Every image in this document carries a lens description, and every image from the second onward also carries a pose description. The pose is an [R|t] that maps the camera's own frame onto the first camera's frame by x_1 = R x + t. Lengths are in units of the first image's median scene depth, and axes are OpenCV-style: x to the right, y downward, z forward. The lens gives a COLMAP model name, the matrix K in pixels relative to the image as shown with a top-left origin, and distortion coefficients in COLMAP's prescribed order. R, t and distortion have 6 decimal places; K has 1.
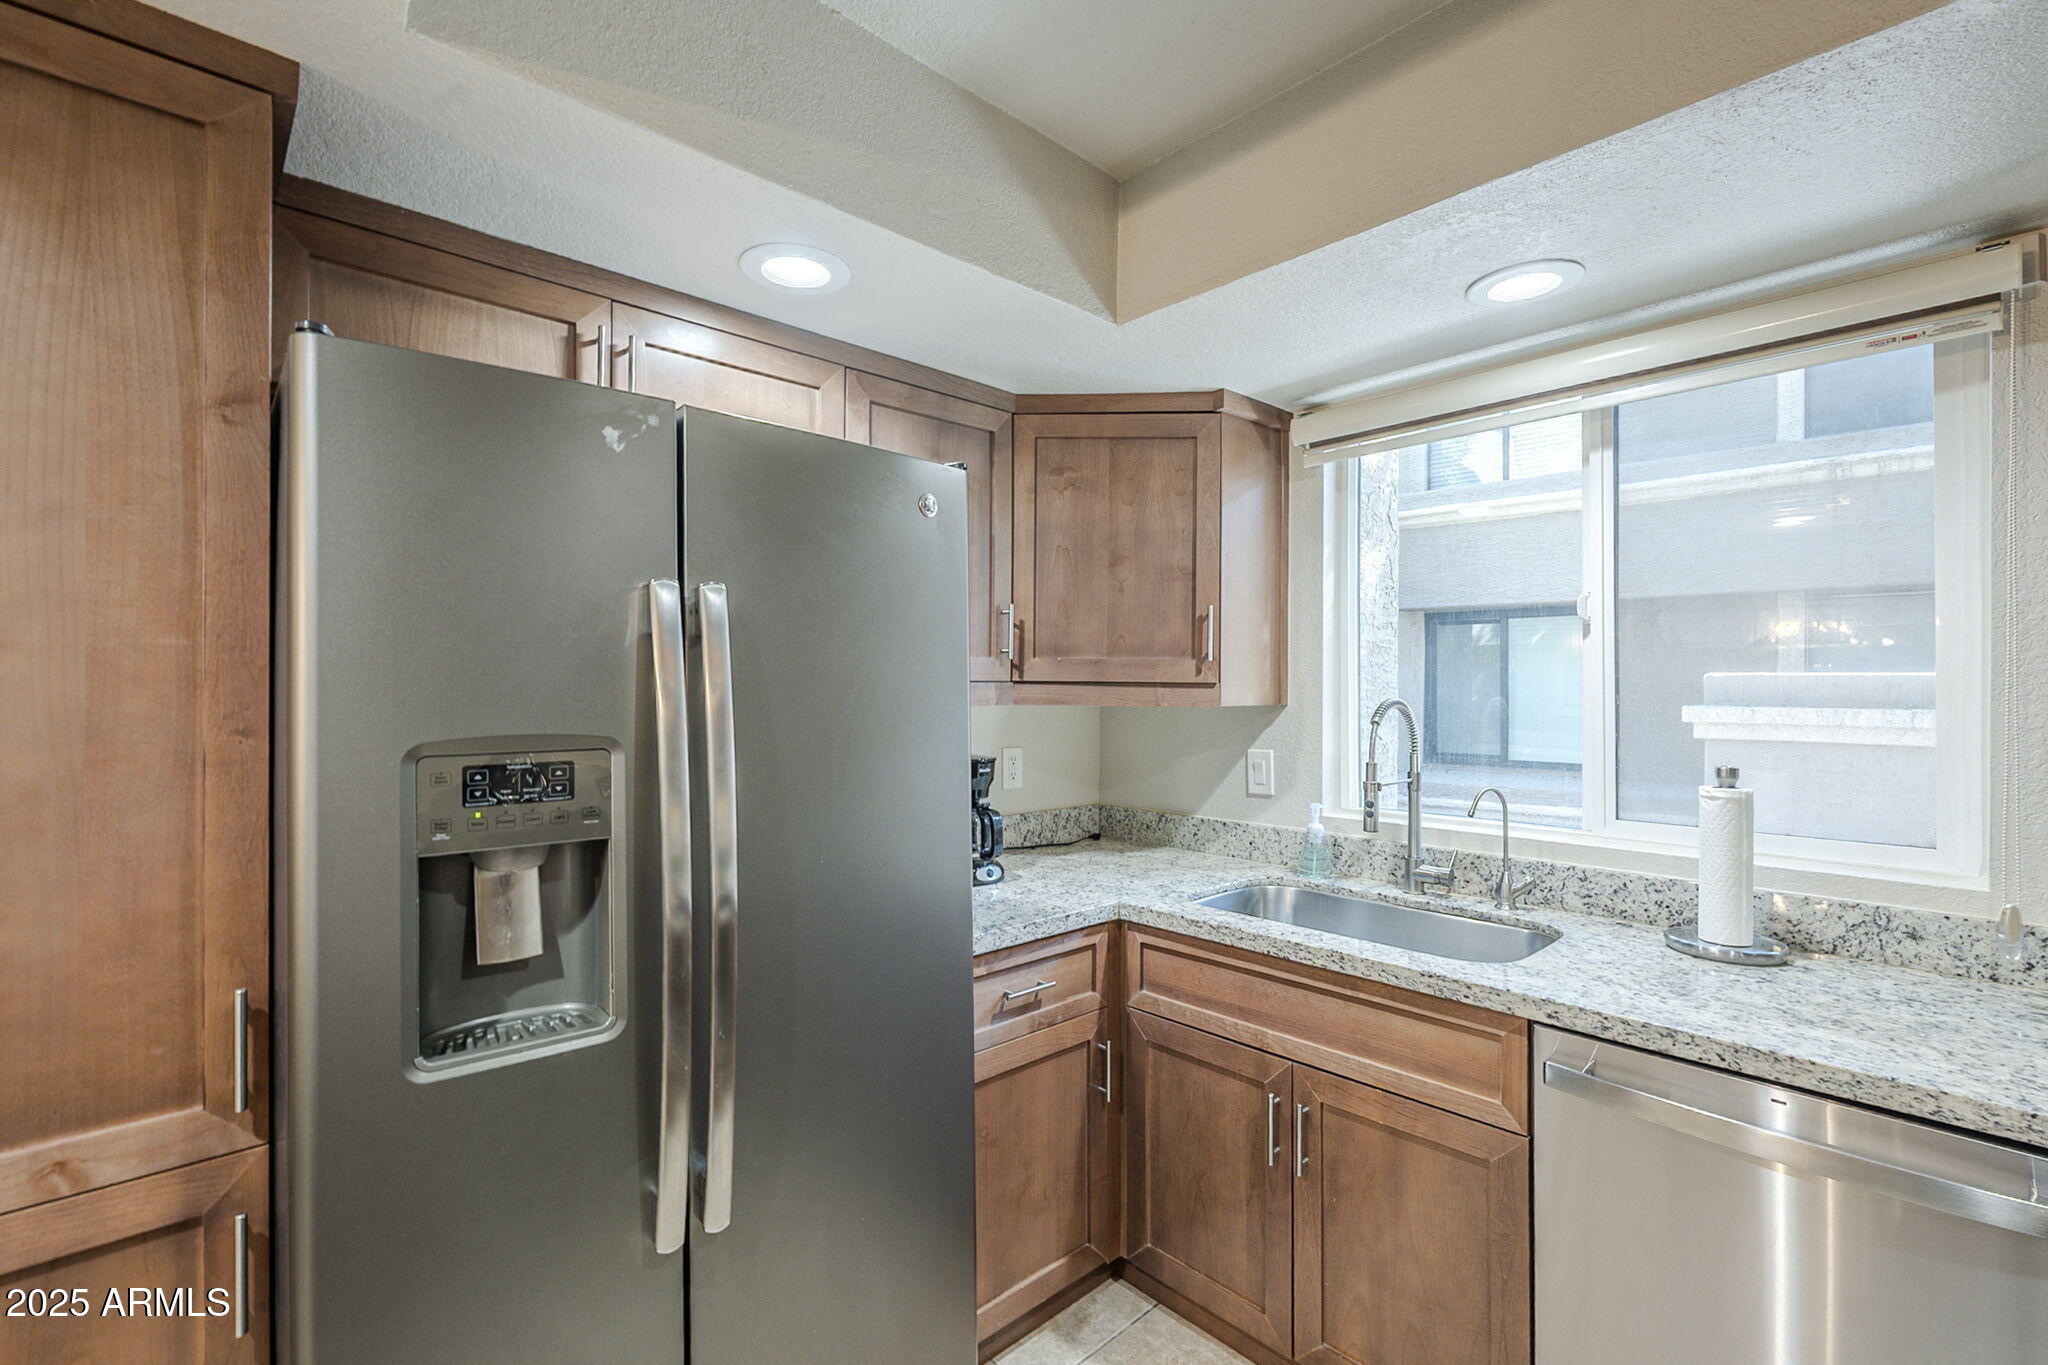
lens RADIAL K [[888.8, 0, 1031.4], [0, 888.8, 689.1], [0, 0, 1]] dist [-0.009926, -0.000286]
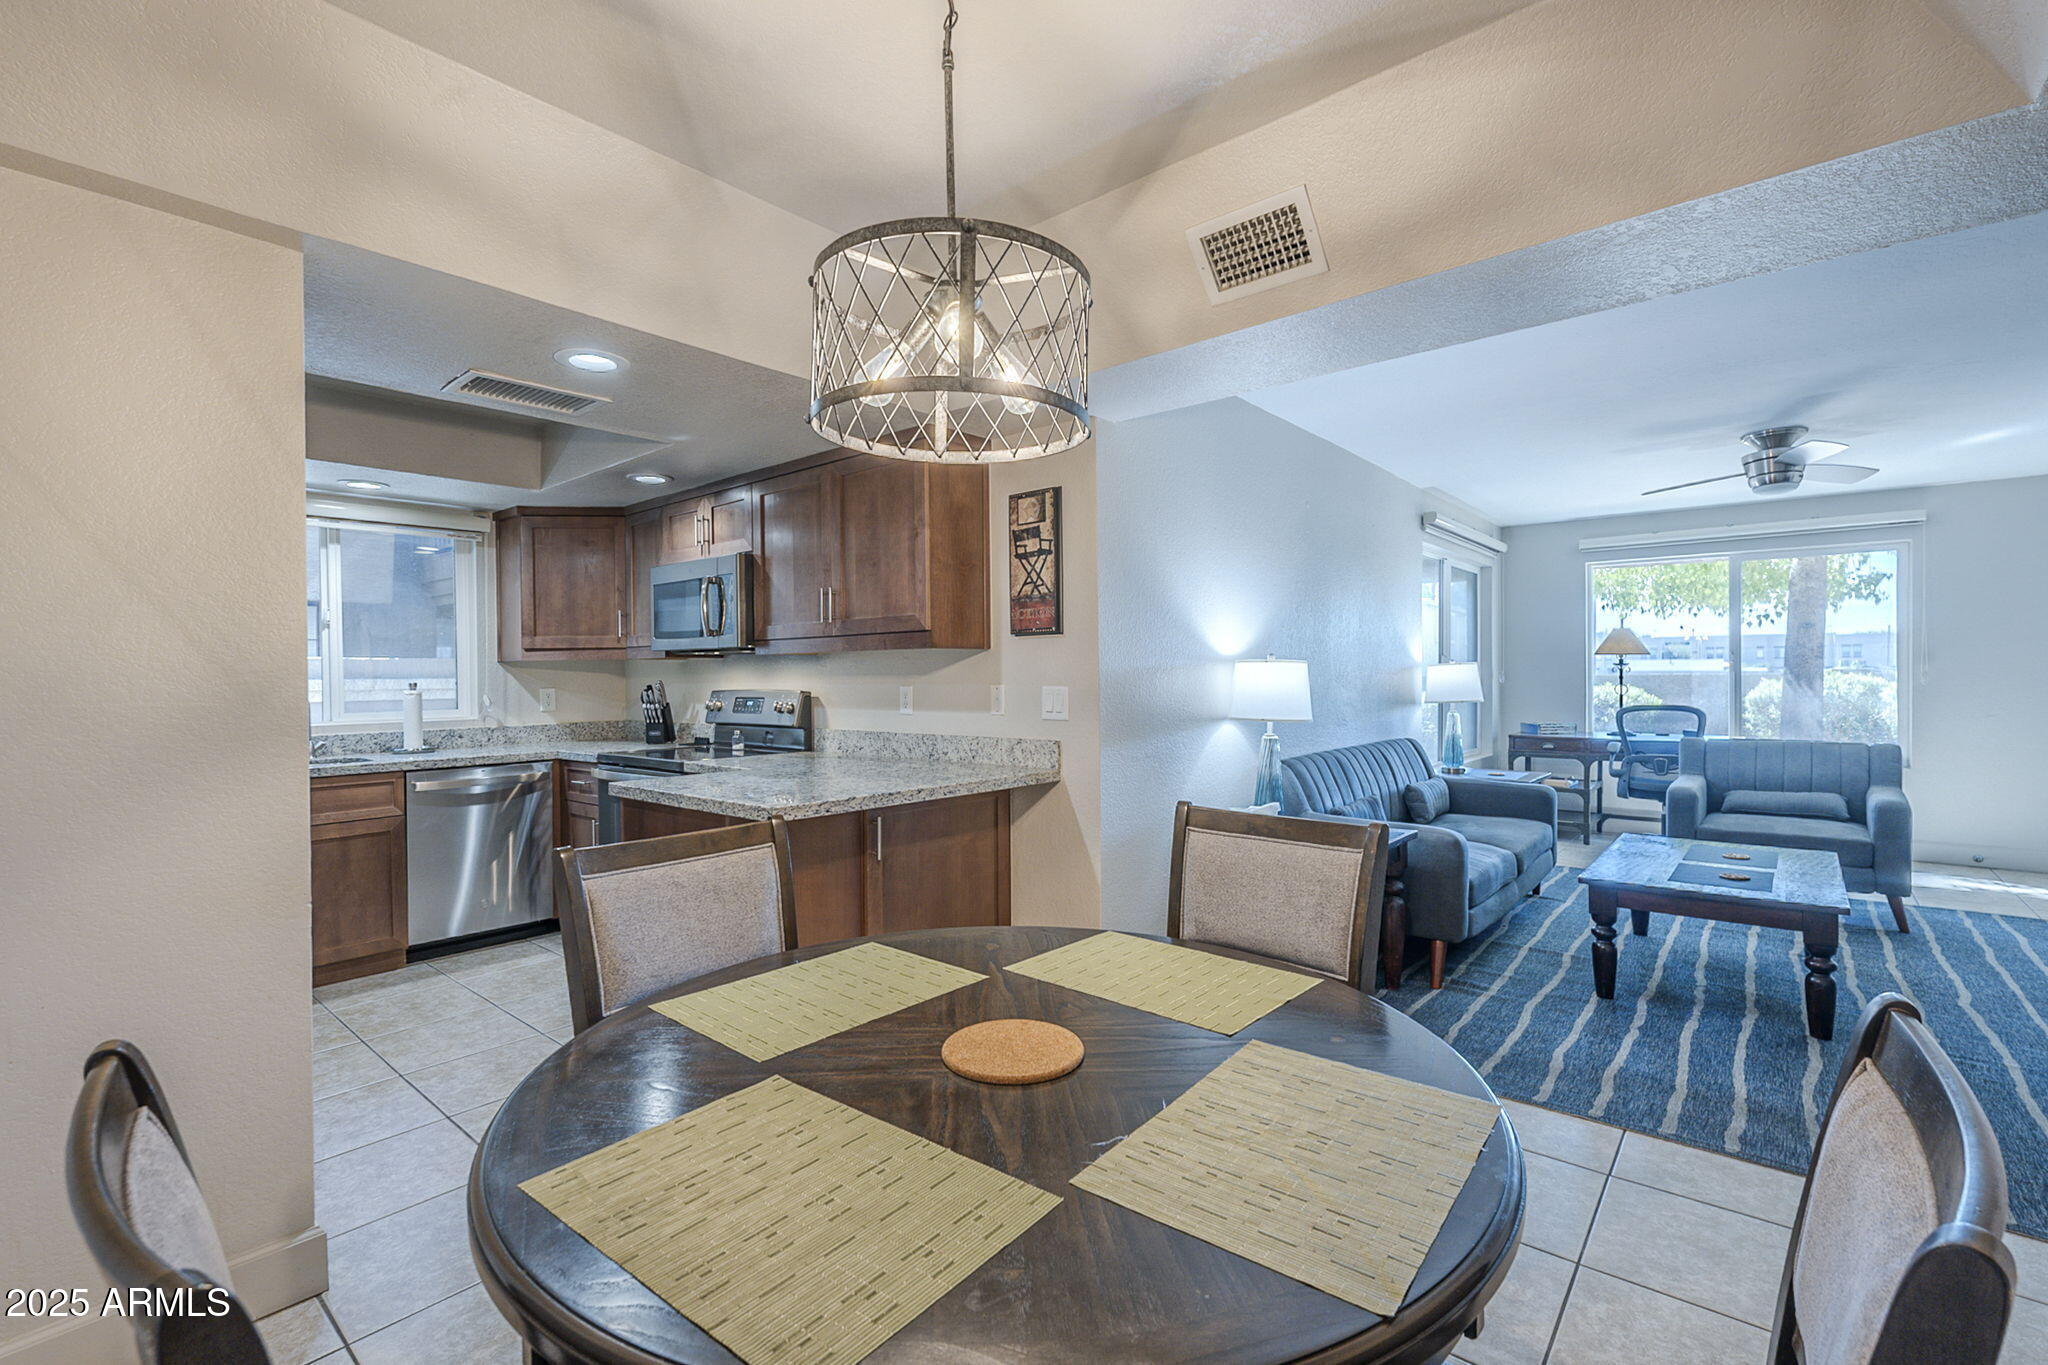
lens RADIAL K [[898.0, 0, 998.6], [0, 898.0, 681.8], [0, 0, 1]] dist [0.001802, 0.000014]
pose [[-0.098667, -0.010544, 0.995065, -1.634454], [0.014420, 0.999824, 0.012024, 0.062474], [-0.995016, 0.015535, -0.098498, -0.385983]]
